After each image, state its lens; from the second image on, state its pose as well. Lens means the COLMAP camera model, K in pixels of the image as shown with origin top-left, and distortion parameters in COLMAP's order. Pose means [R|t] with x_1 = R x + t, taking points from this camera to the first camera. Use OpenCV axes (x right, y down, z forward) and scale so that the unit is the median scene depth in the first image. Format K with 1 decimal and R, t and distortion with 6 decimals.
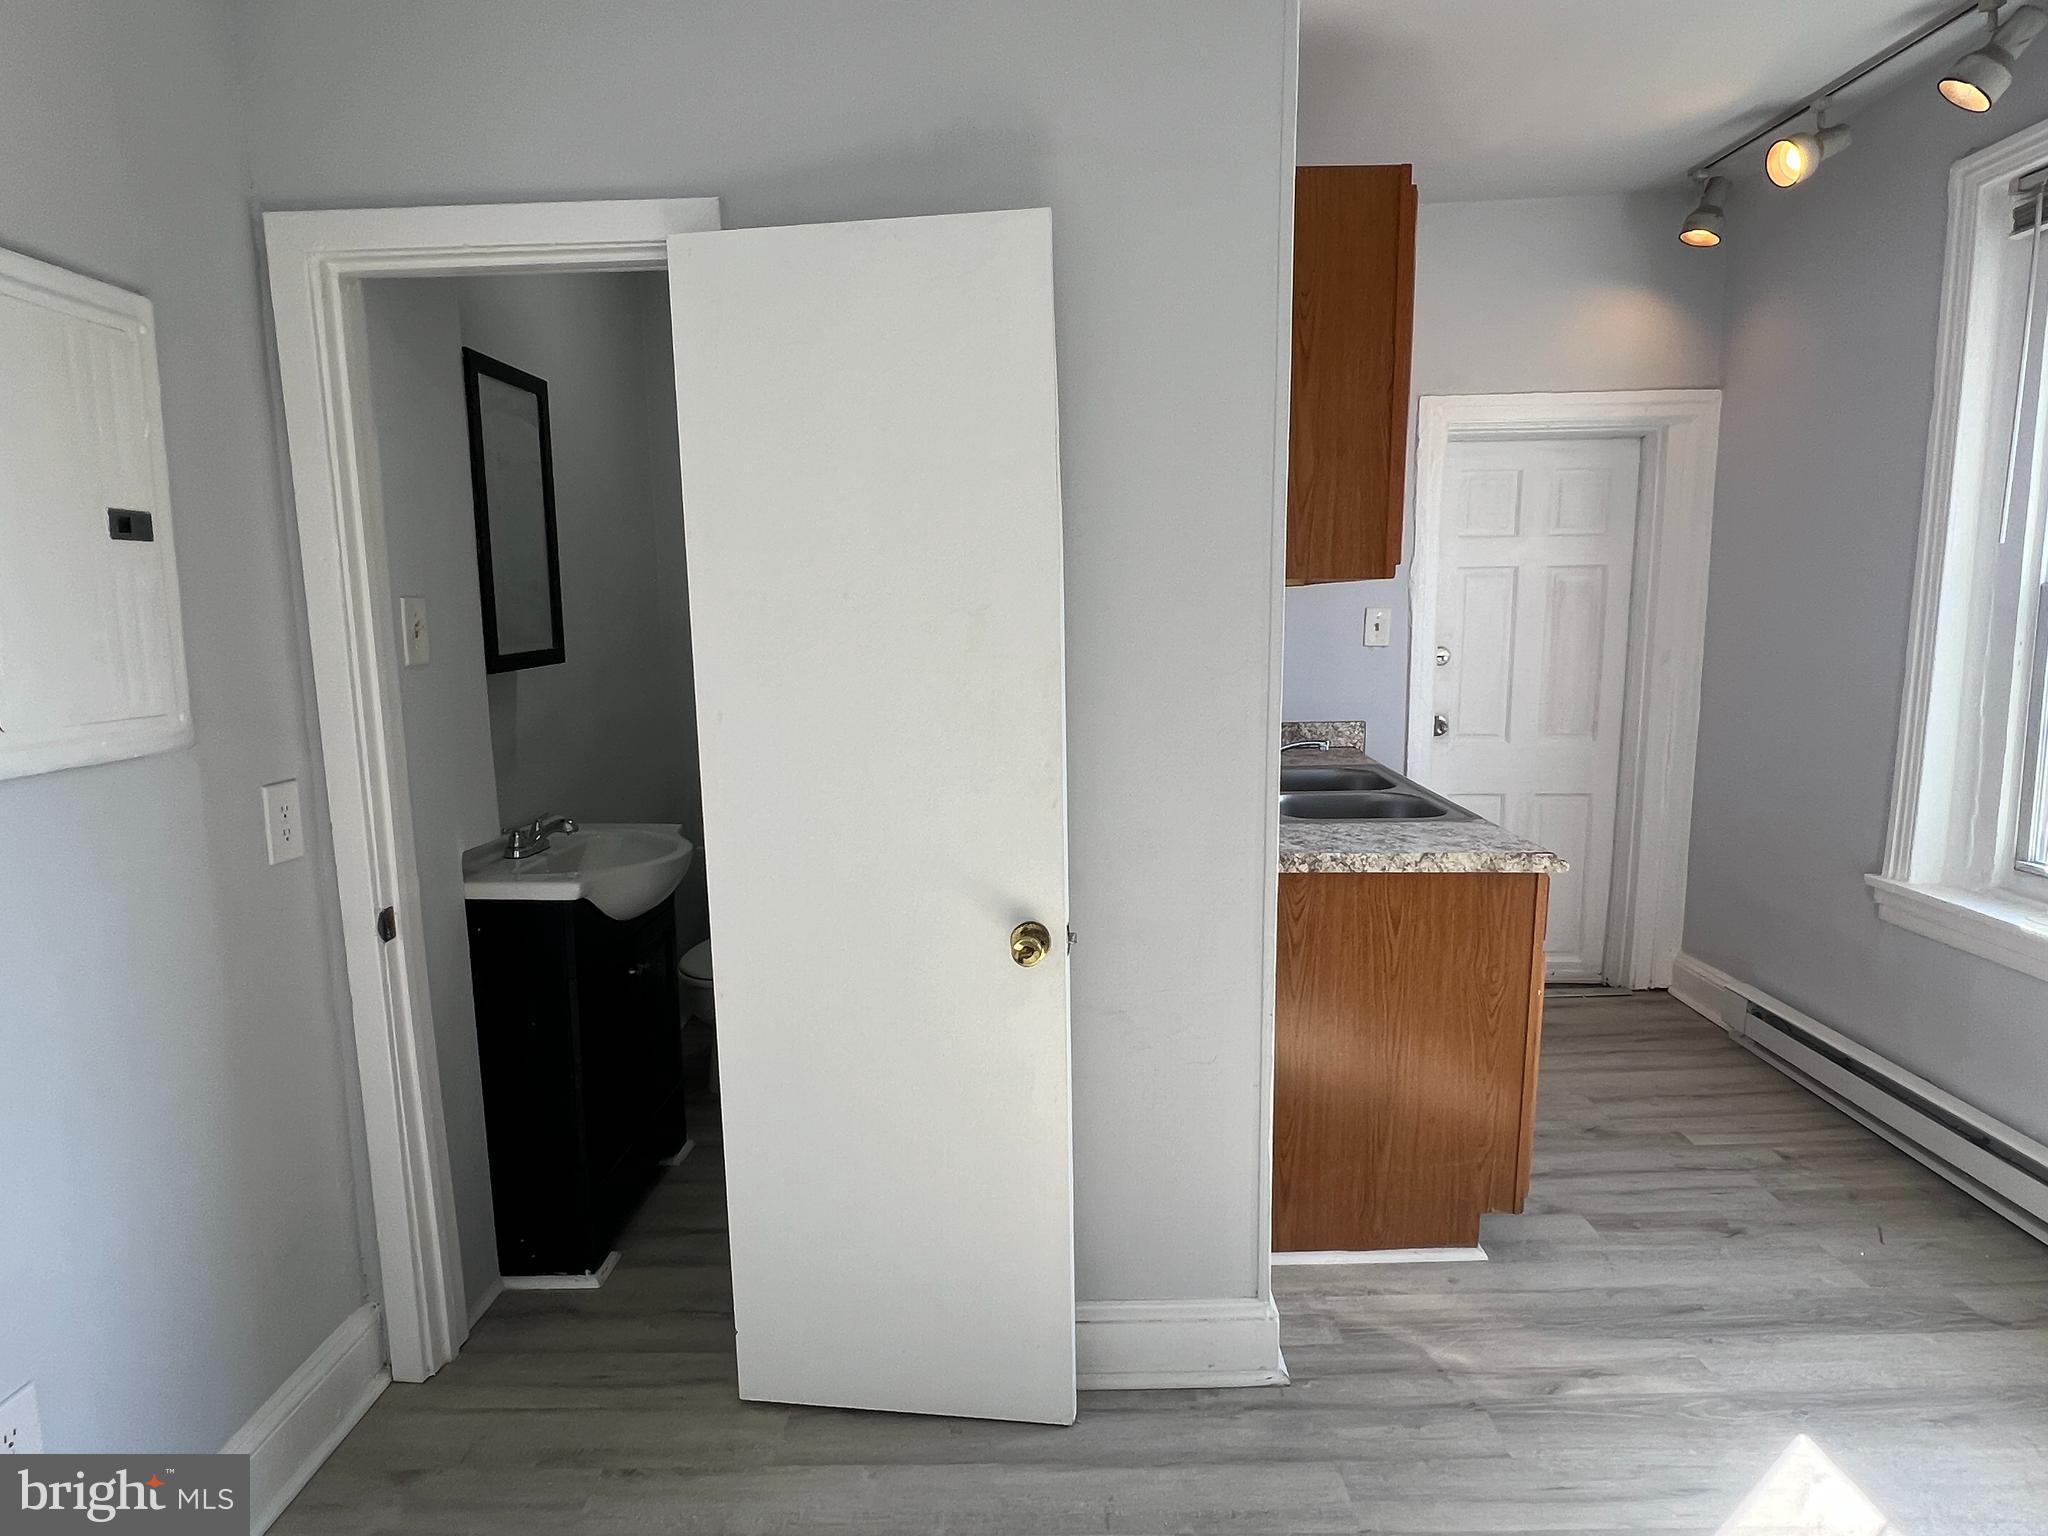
lens RADIAL K [[1150.4, 0, 1024.0], [0, 1150.4, 776.0], [0, 0, 1]] dist [-0.002003, -0.000543]
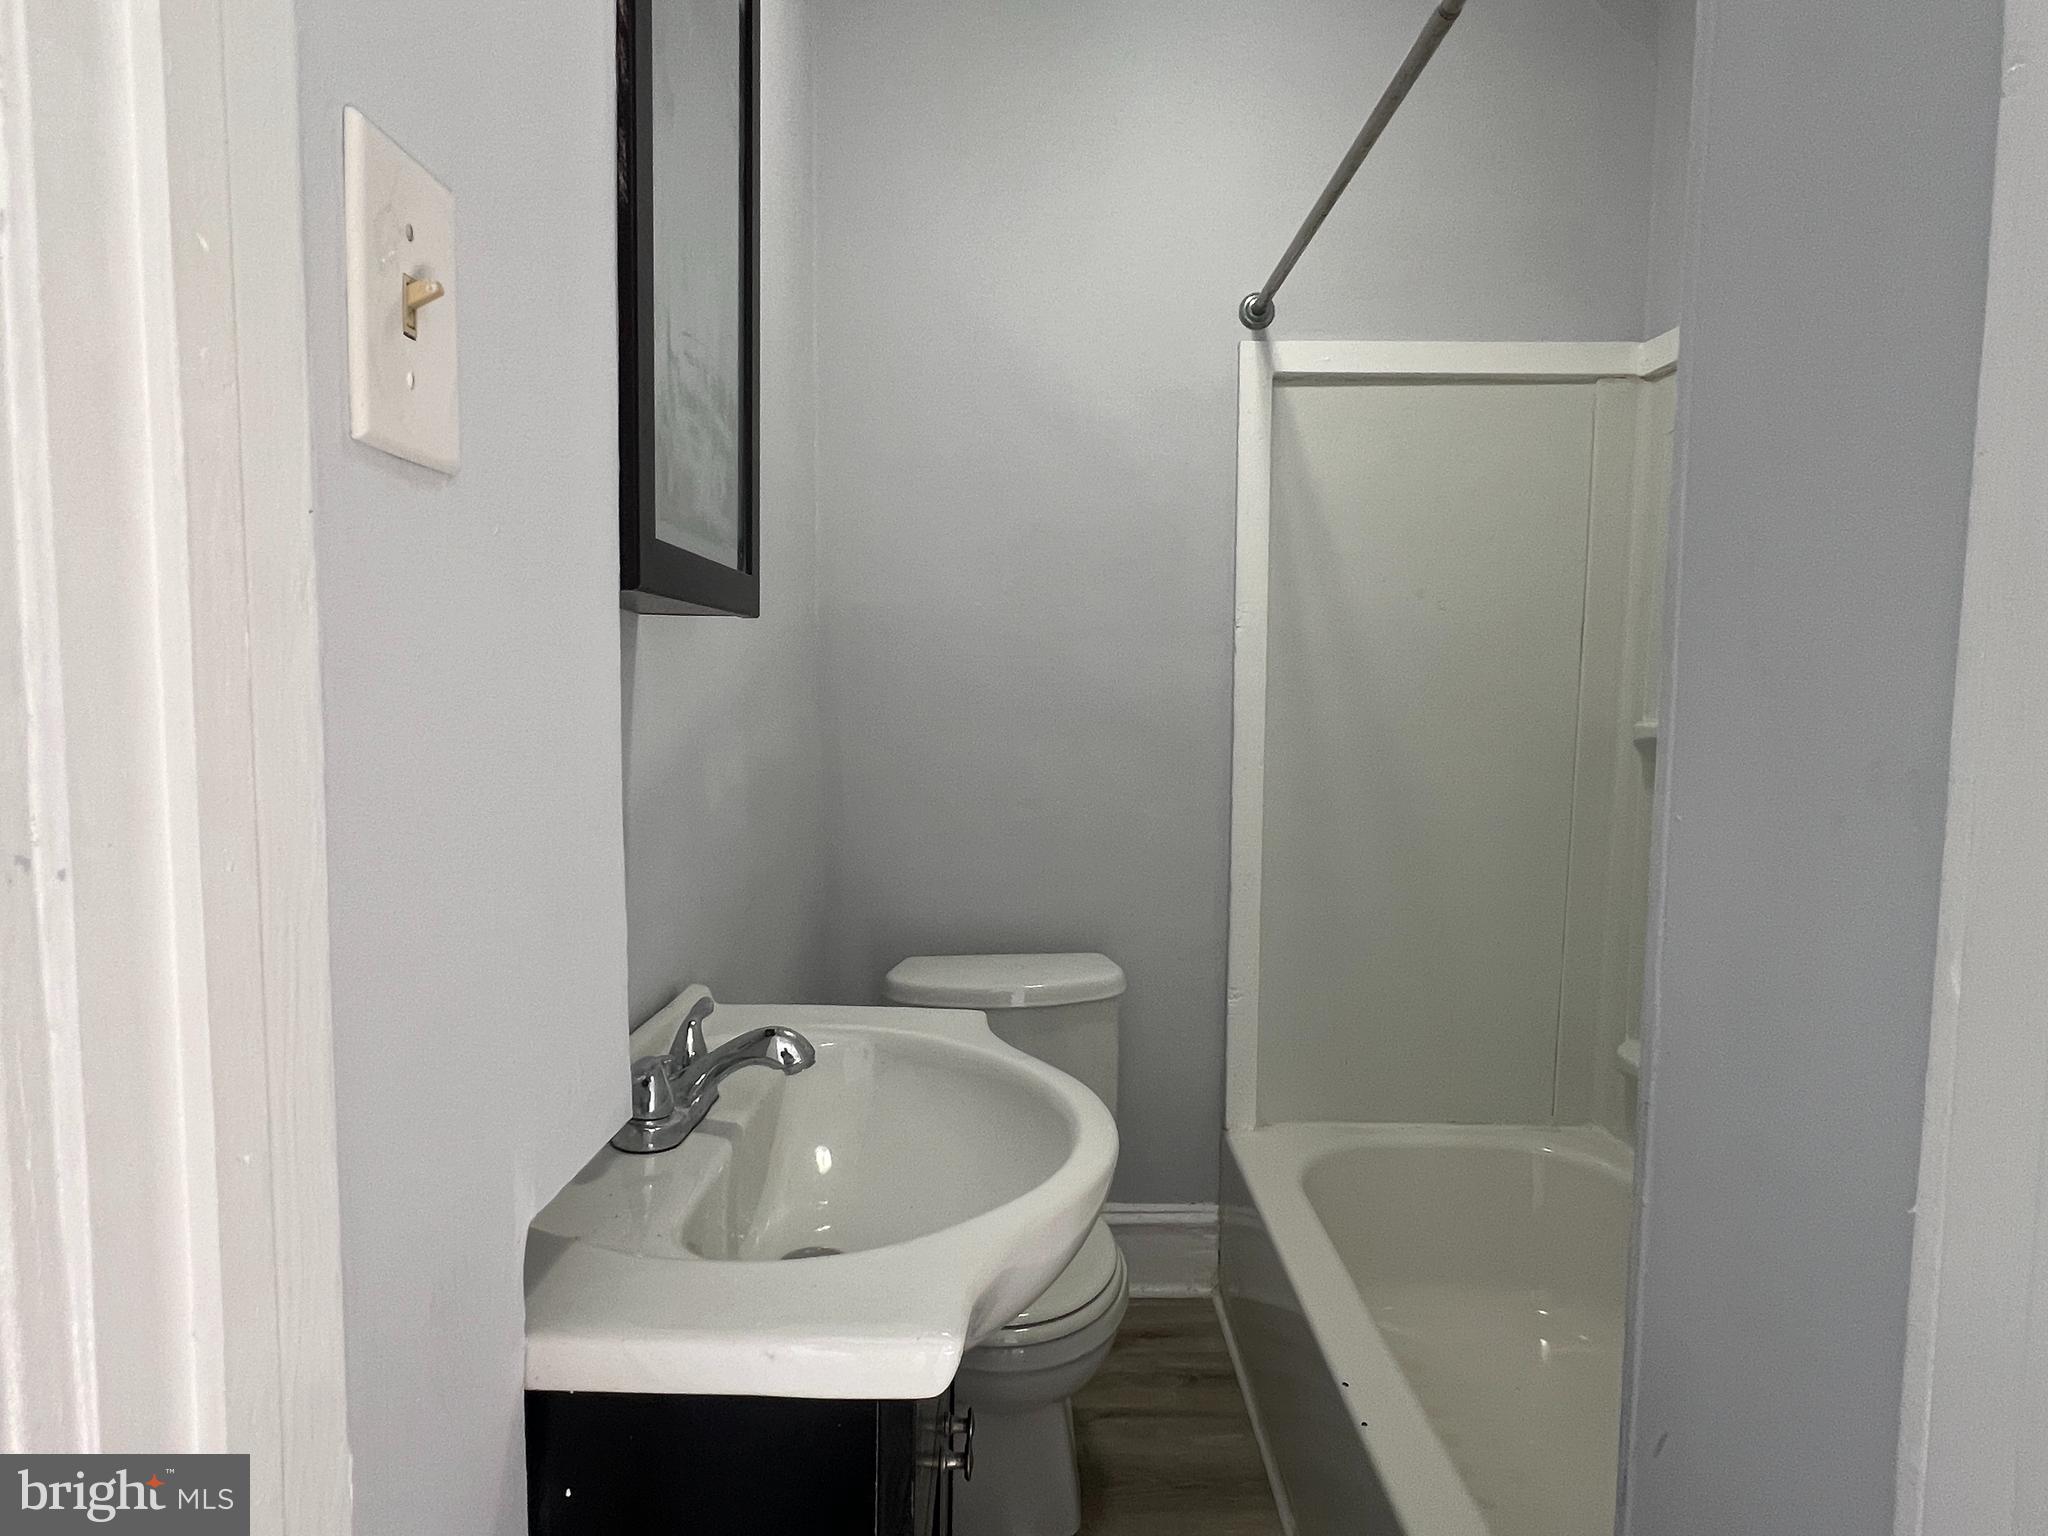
lens RADIAL K [[1150.4, 0, 1024.0], [0, 1150.4, 776.0], [0, 0, 1]] dist [-0.002003, -0.000543]
pose [[0.999187, 0.024593, 0.031960, -0.427464], [-0.022082, 0.996811, -0.076685, -0.020191], [-0.033744, 0.075917, 0.996543, 0.805203]]
